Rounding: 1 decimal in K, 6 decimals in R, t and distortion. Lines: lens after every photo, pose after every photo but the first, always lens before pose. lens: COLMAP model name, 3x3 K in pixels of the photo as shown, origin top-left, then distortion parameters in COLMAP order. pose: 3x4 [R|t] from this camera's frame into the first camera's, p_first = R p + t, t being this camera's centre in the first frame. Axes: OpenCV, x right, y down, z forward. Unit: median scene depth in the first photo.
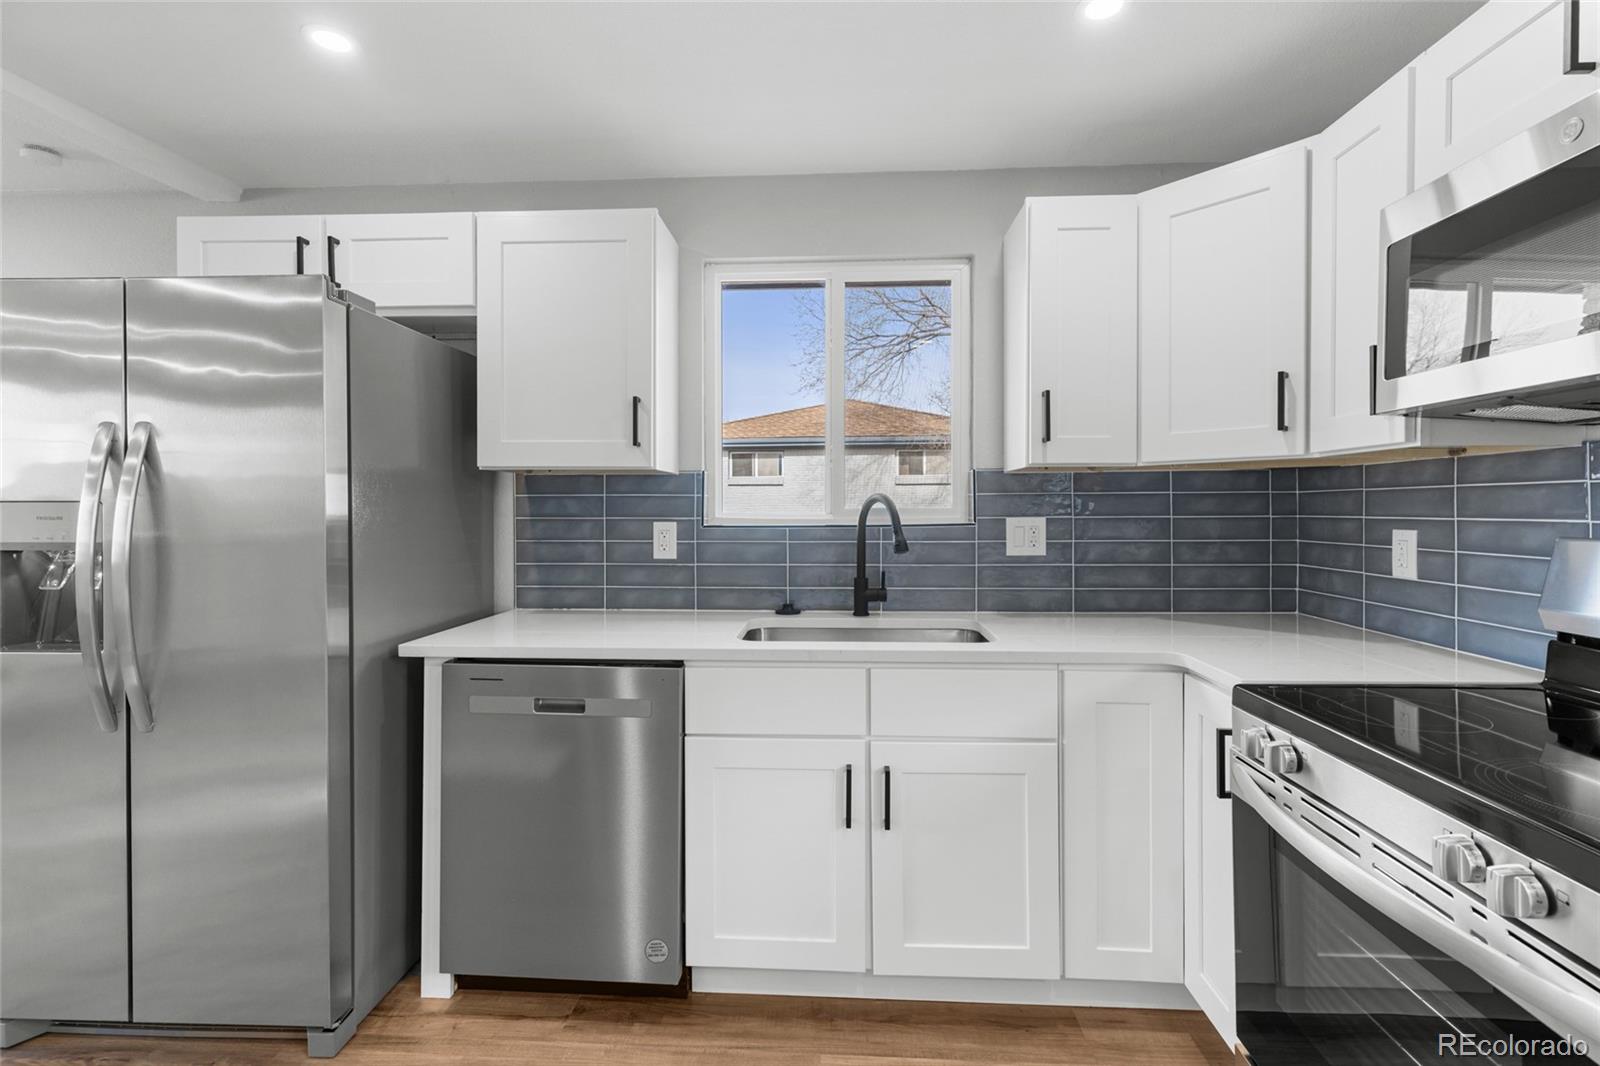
lens RADIAL K [[722.4, 0, 801.3], [0, 722.4, 515.8], [0, 0, 1]] dist [0.005632, -0.000636]
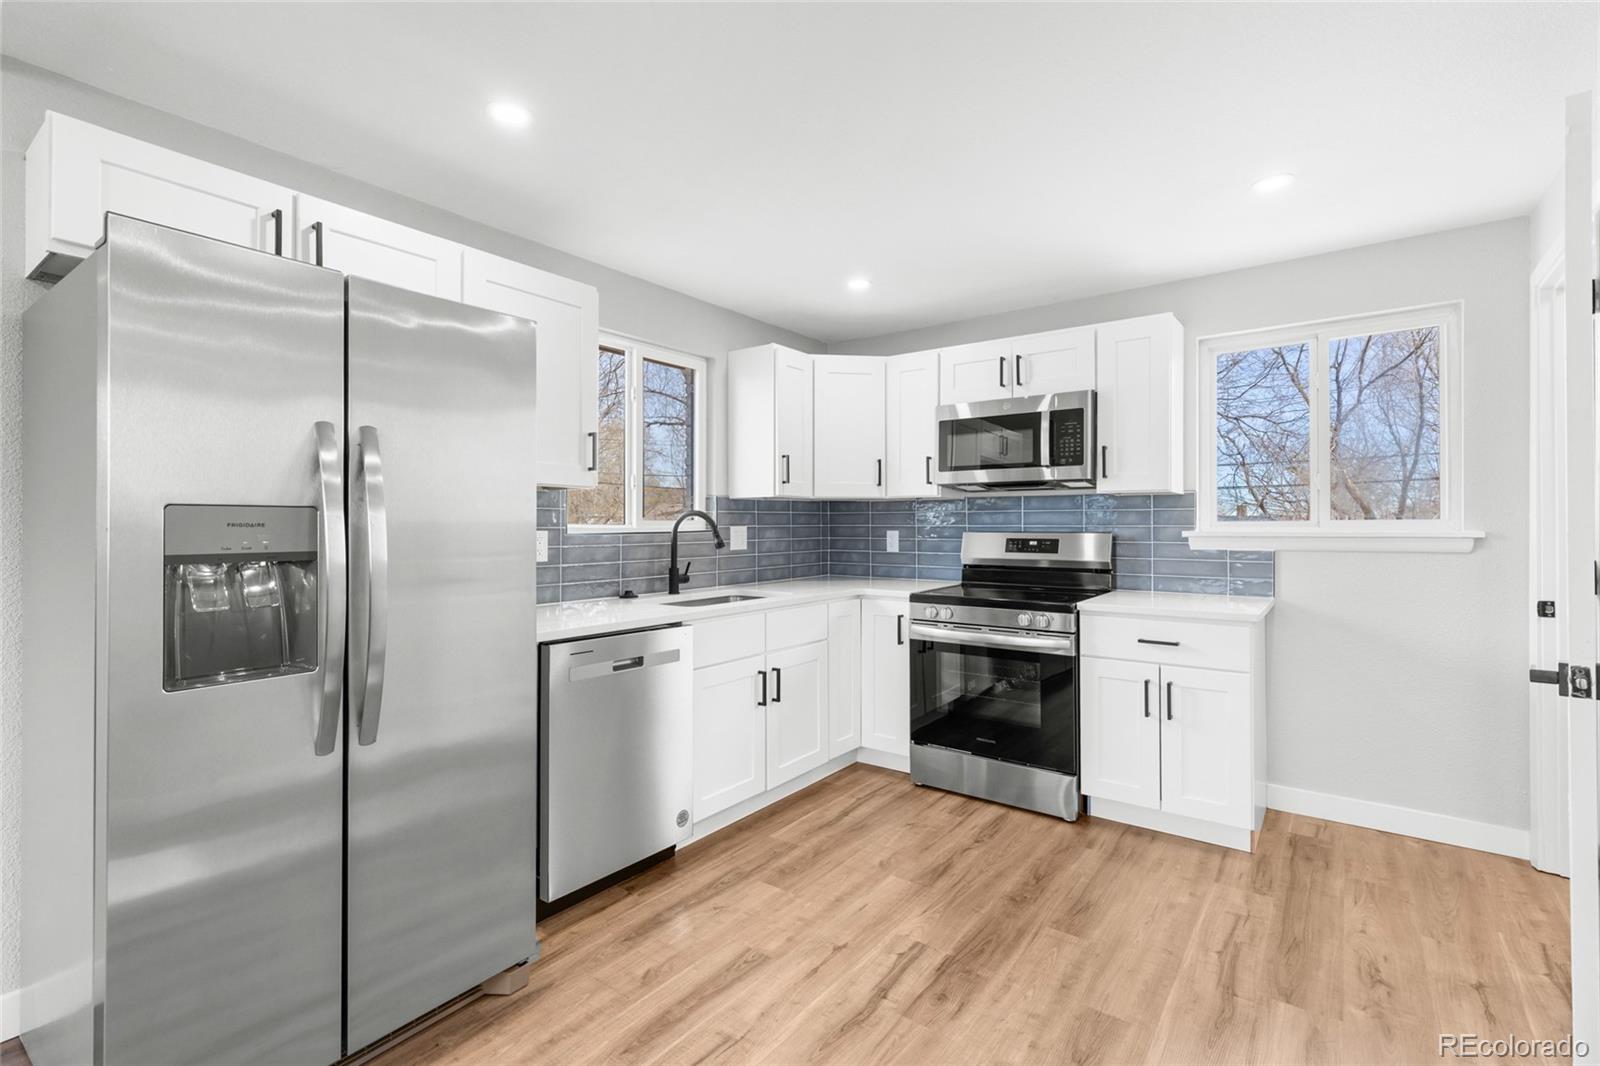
lens RADIAL K [[722.4, 0, 799.5], [0, 722.4, 527.8], [0, 0, 1]] dist [0.005632, -0.000636]
pose [[0.553531, -0.003488, 0.832821, -1.091532], [0.008099, 0.999966, -0.001195, 0.009745], [-0.832789, 0.007406, 0.553541, -0.016762]]
